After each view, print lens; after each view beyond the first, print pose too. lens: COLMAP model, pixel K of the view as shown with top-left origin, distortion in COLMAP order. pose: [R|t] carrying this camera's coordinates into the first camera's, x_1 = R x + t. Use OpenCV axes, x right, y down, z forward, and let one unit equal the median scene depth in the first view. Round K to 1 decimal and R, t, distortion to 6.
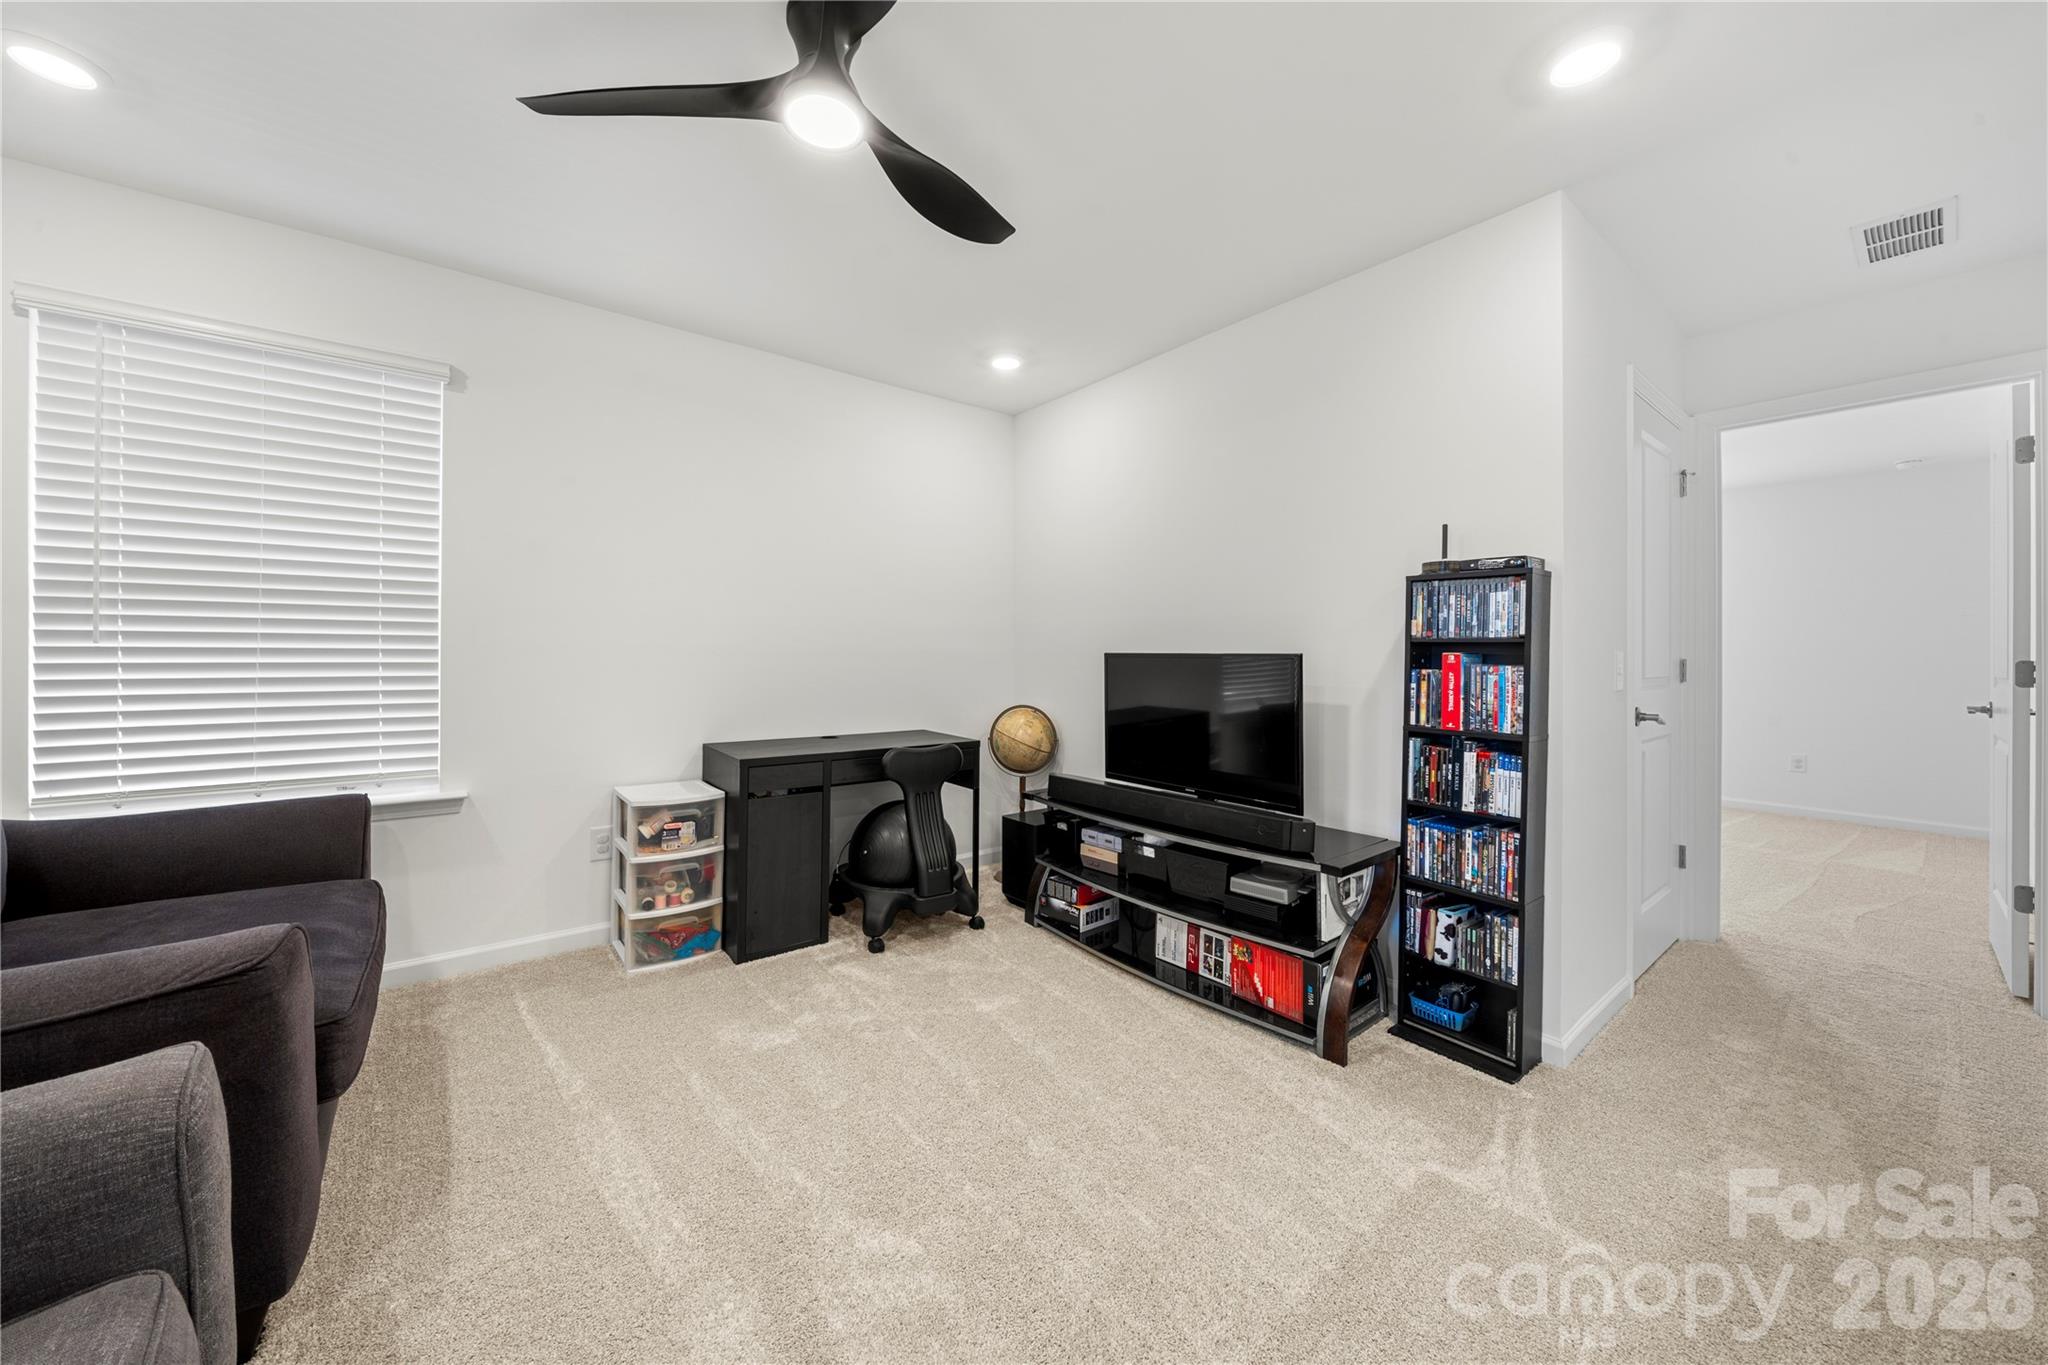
lens RADIAL K [[707.6, 0, 1020.0], [0, 707.6, 663.8], [0, 0, 1]] dist [-0.001918, 0.000356]
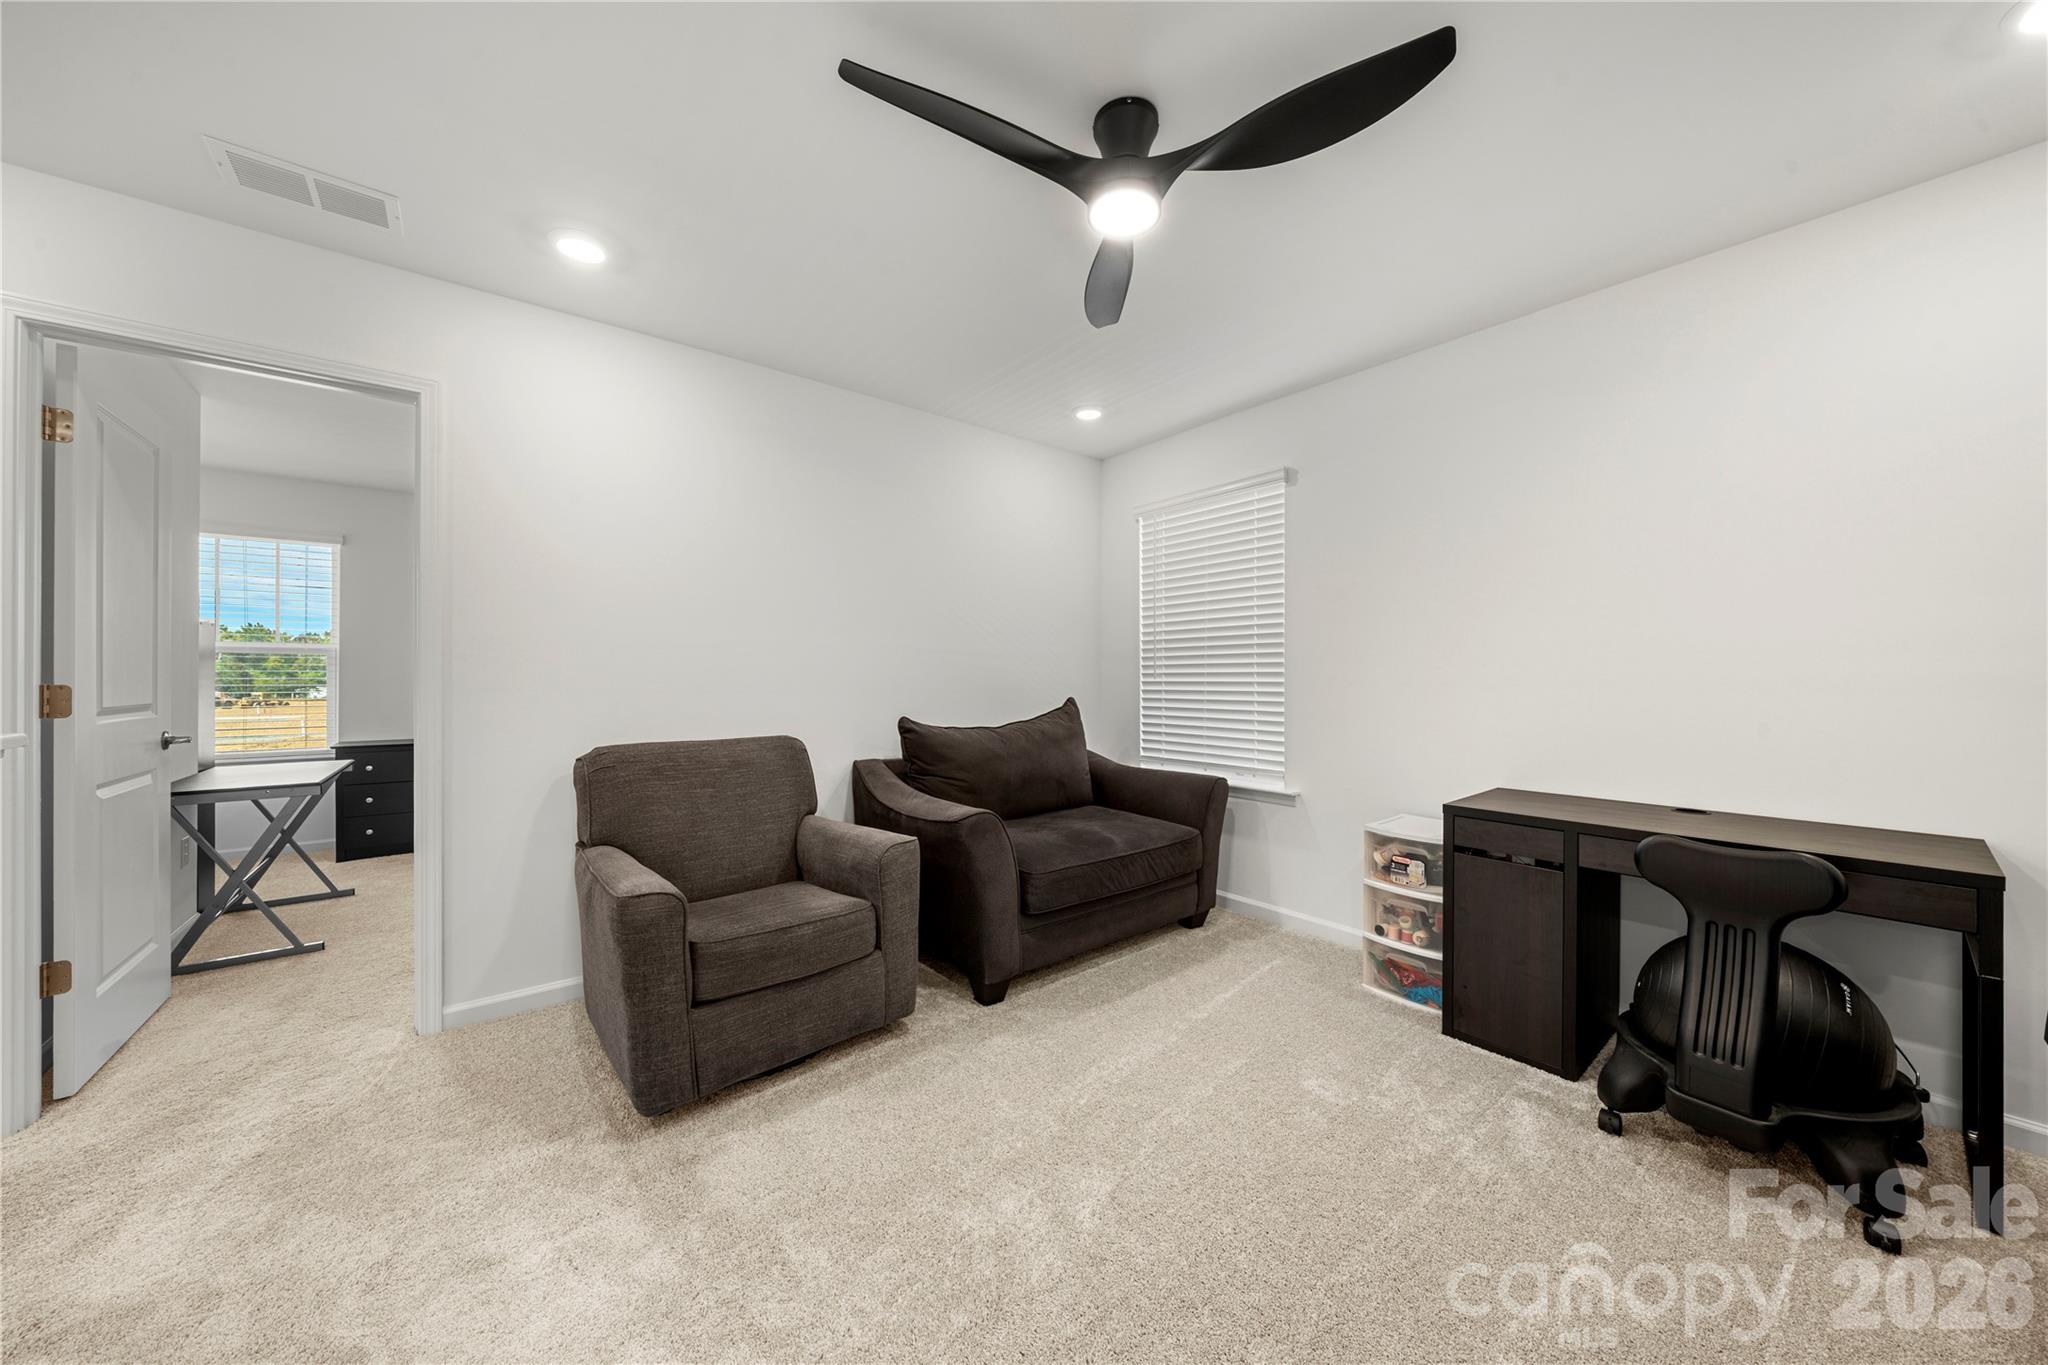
lens RADIAL K [[707.6, 0, 1018.8], [0, 707.6, 681.7], [0, 0, 1]] dist [-0.001918, 0.000356]
pose [[0.010348, 0.001236, -0.999946, 0.486478], [-0.008134, 0.999966, 0.001152, -0.016033], [0.999913, 0.008122, 0.010357, 0.453648]]
